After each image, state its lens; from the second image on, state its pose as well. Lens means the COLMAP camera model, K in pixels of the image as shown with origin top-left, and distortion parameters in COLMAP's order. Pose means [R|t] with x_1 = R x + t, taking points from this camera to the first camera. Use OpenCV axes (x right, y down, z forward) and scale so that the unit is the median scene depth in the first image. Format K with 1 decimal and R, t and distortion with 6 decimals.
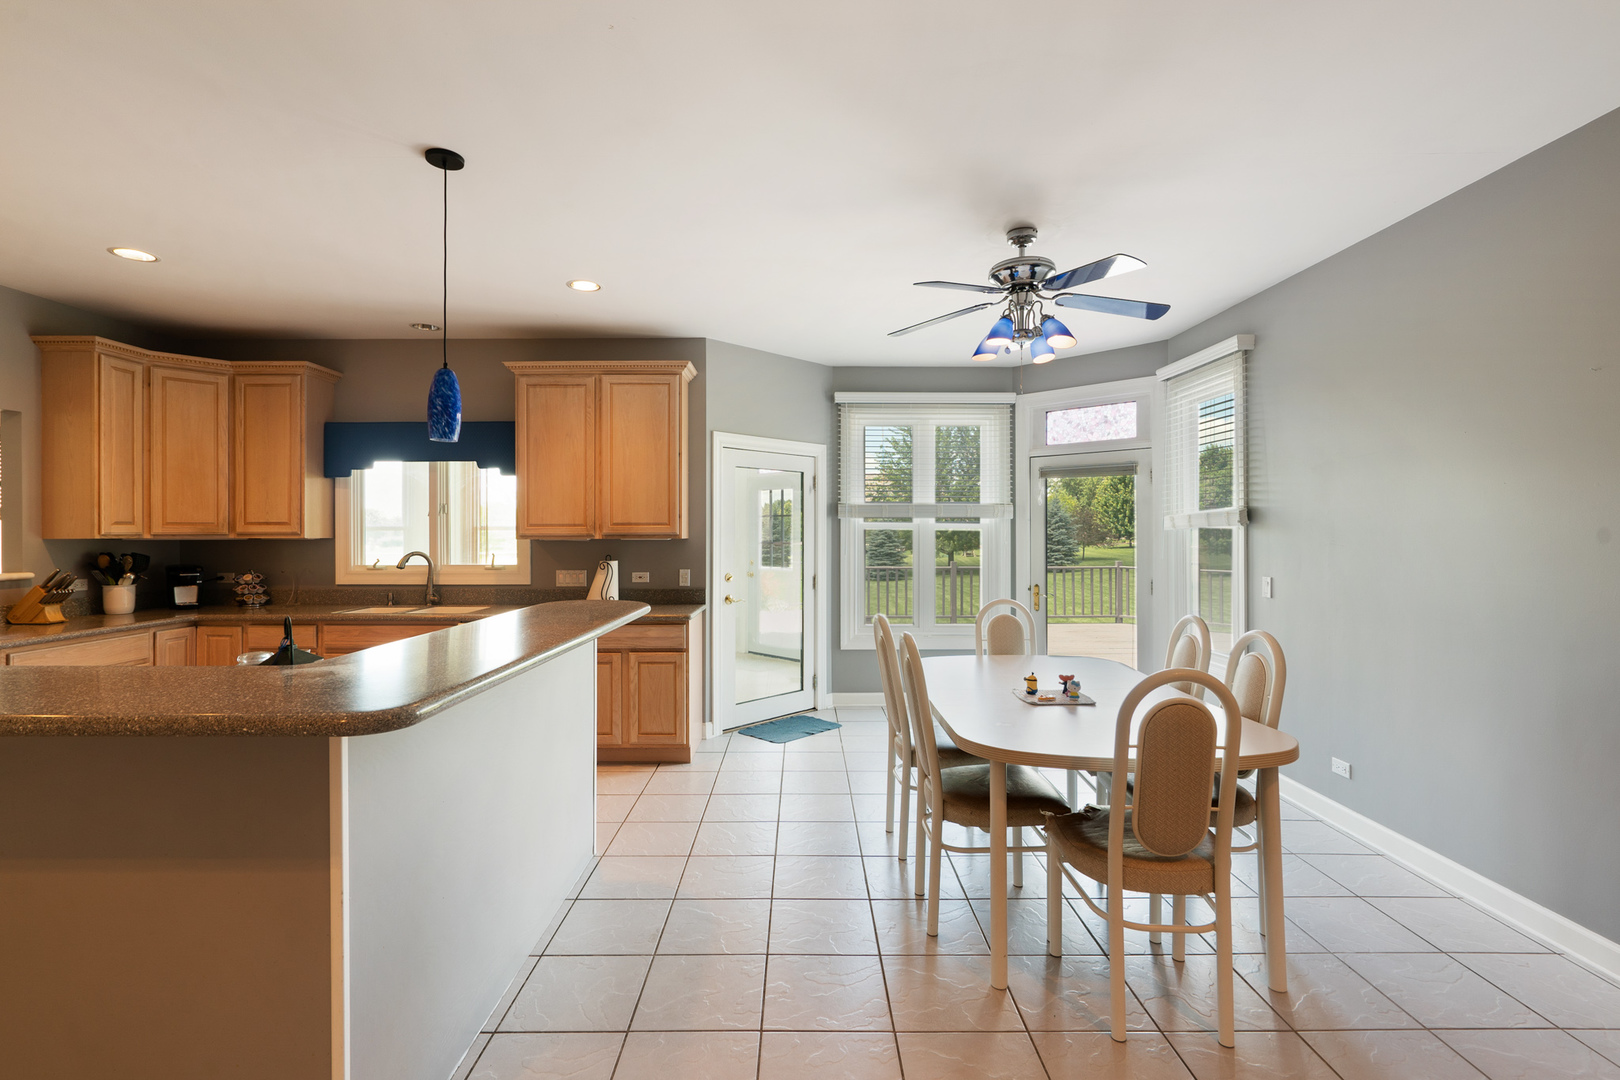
lens RADIAL K [[740.0, 0, 802.0], [0, 740.0, 528.8], [0, 0, 1]] dist [-0.007176, 0.003279]
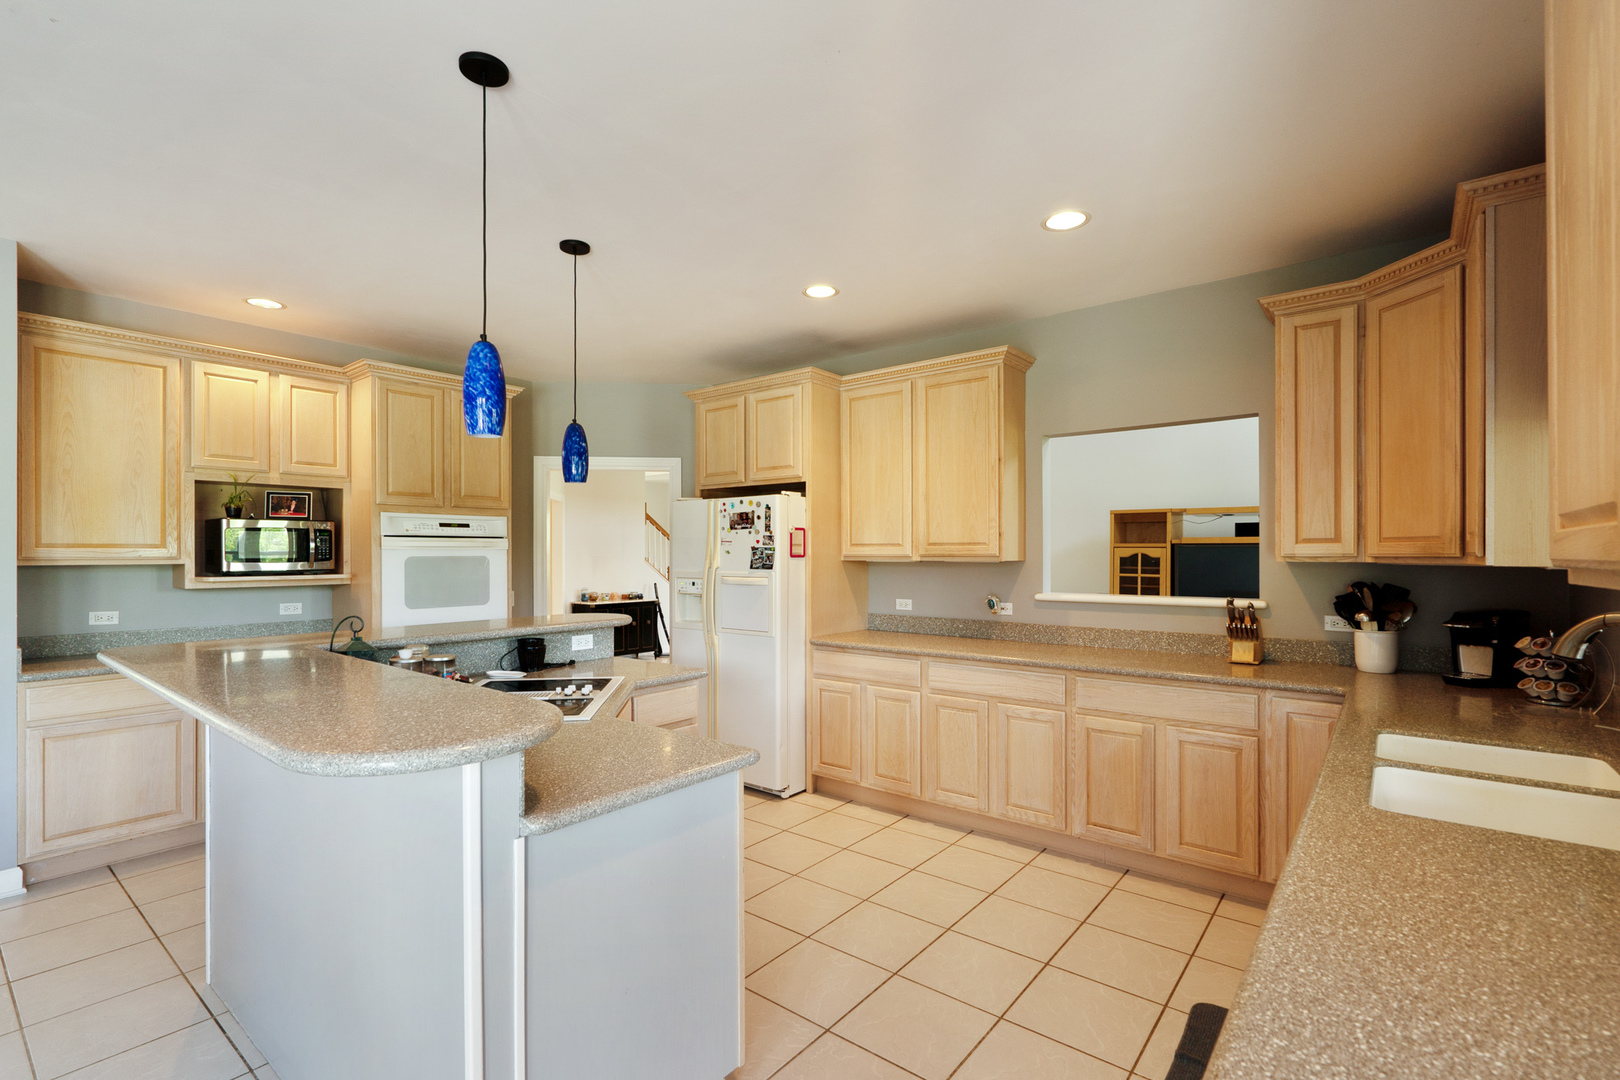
lens RADIAL K [[740.0, 0, 829.9], [0, 740.0, 554.1], [0, 0, 1]] dist [-0.007176, 0.003279]
pose [[-0.631350, 0.002325, -0.775494, -0.065330], [0.005291, 0.999985, -0.001309, 0.003207], [0.775480, -0.004930, -0.631353, 0.974699]]
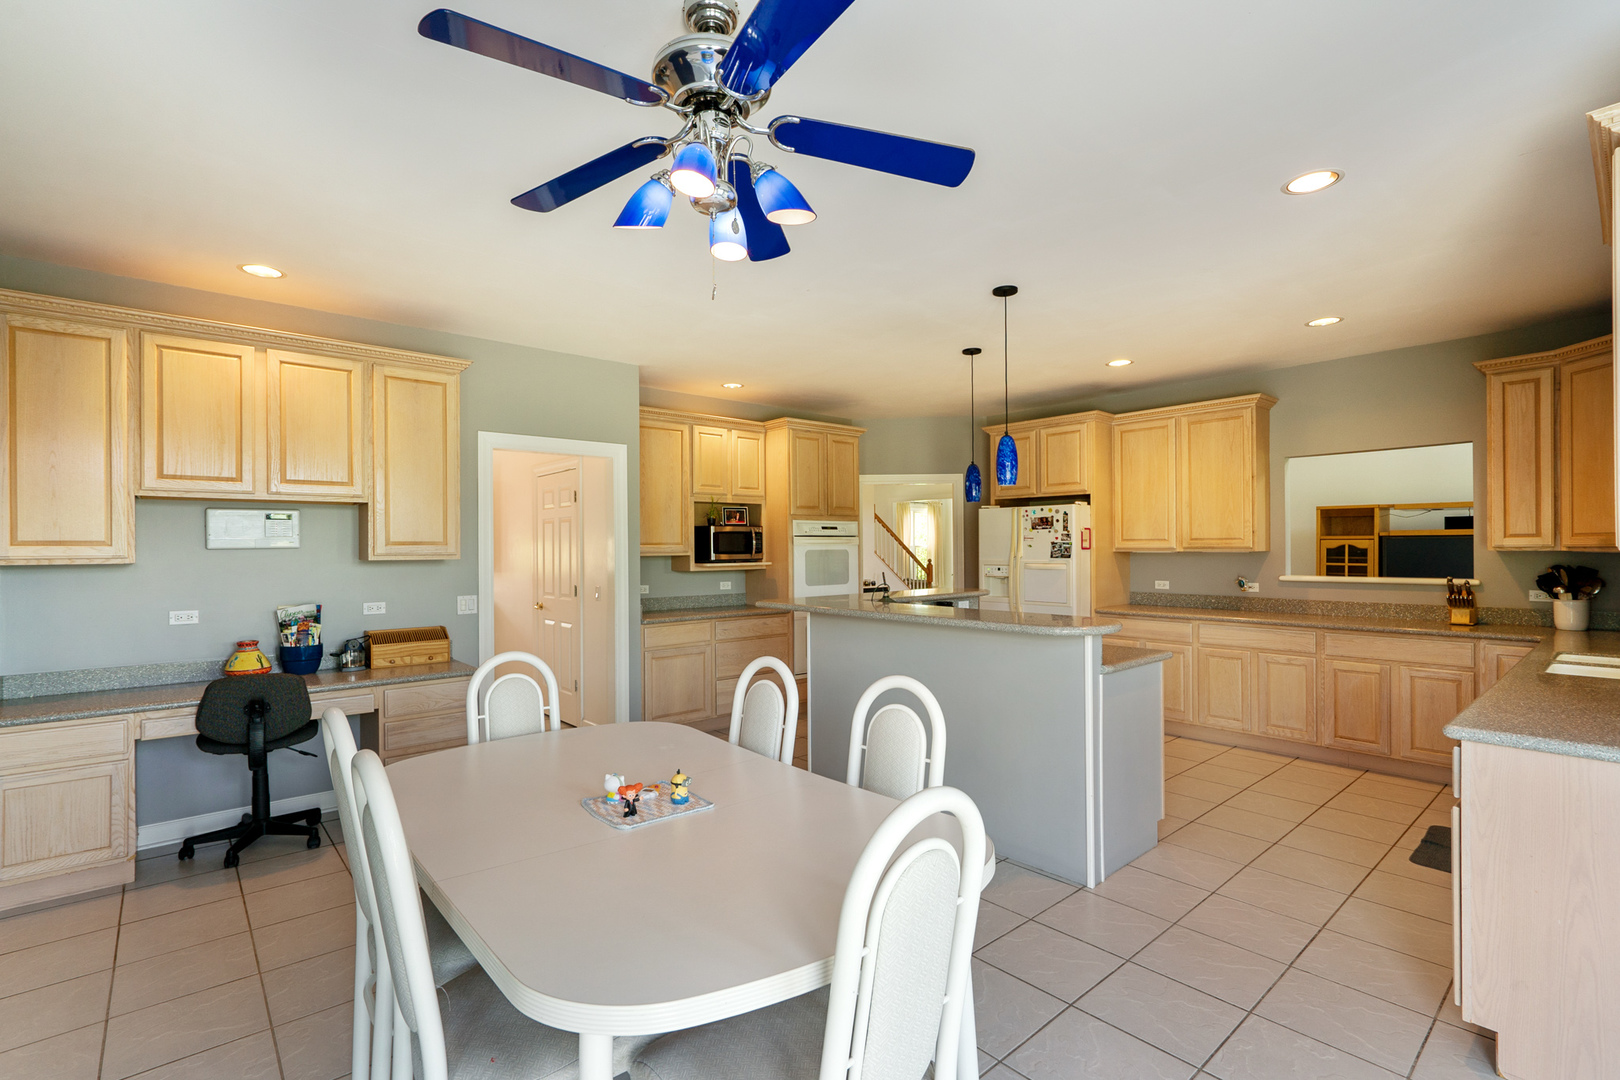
lens RADIAL K [[740.0, 0, 822.0], [0, 740.0, 547.7], [0, 0, 1]] dist [-0.007176, 0.003279]
pose [[-0.767061, 0.006014, -0.641546, 0.401571], [0.009769, 0.999950, -0.002307, 0.001580], [0.641500, -0.008037, -0.767081, 1.040411]]
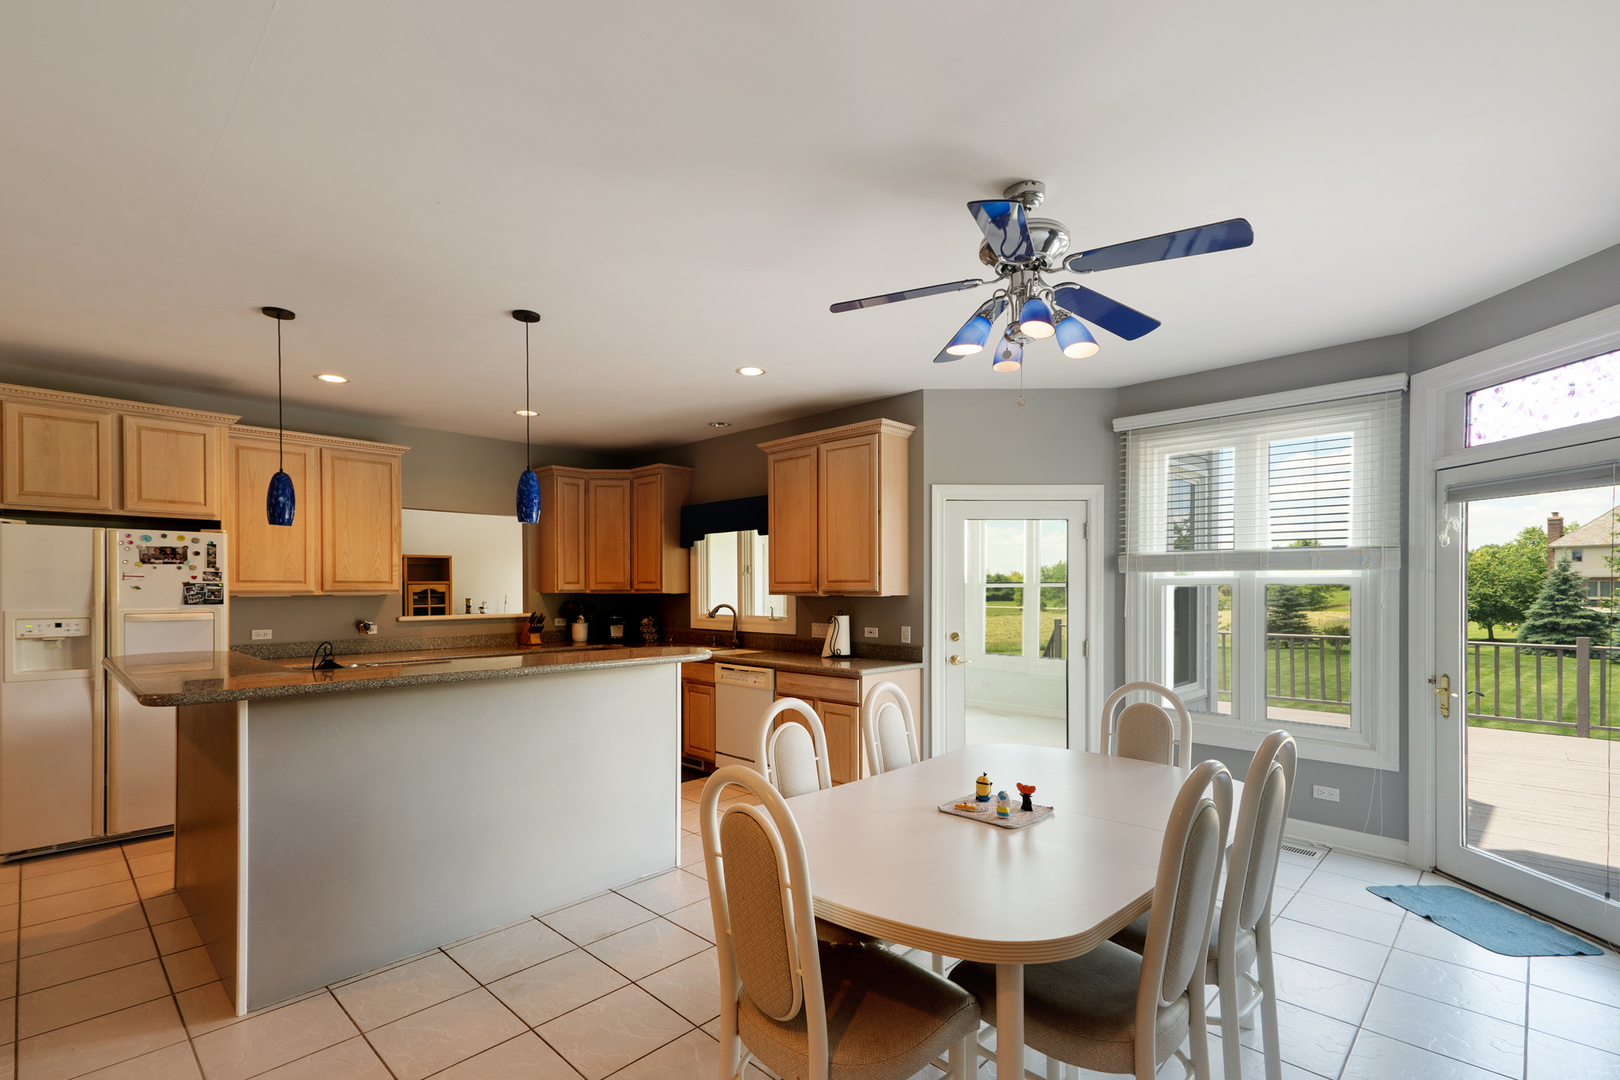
lens RADIAL K [[740.0, 0, 791.6], [0, 740.0, 585.0], [0, 0, 1]] dist [-0.007176, 0.003279]
pose [[0.706342, -0.003628, -0.707861, 0.458829], [0.004360, 0.999990, -0.000774, -0.000362], [0.707857, -0.002540, 0.706351, 0.203695]]
